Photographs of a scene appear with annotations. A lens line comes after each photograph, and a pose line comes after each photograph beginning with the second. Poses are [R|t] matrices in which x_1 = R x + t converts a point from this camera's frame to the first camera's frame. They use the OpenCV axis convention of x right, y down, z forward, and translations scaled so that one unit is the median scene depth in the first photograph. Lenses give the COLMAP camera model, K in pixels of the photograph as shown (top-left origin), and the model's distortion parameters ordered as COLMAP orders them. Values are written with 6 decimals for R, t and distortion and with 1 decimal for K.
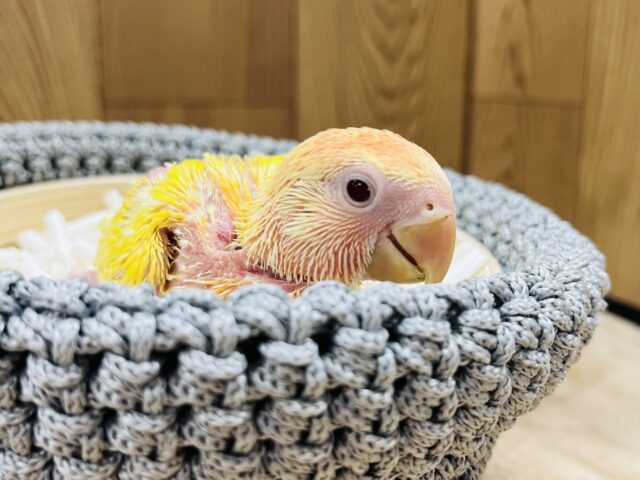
lens RADIAL K [[785.5, 0, 311.4], [0, 785.5, 238.8], [0, 0, 1]] dist [0.080292, -0.334122]
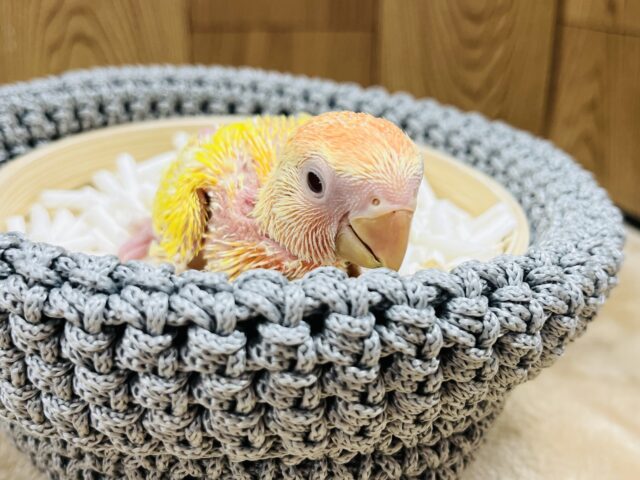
lens RADIAL K [[785.5, 0, 311.4], [0, 785.5, 238.8], [0, 0, 1]] dist [0.080292, -0.334122]
pose [[0.988820, 0.046461, -0.141688, 0.162546], [-0.026145, 0.989519, 0.142013, -0.149180], [0.146802, -0.136721, 0.979672, -0.088552]]
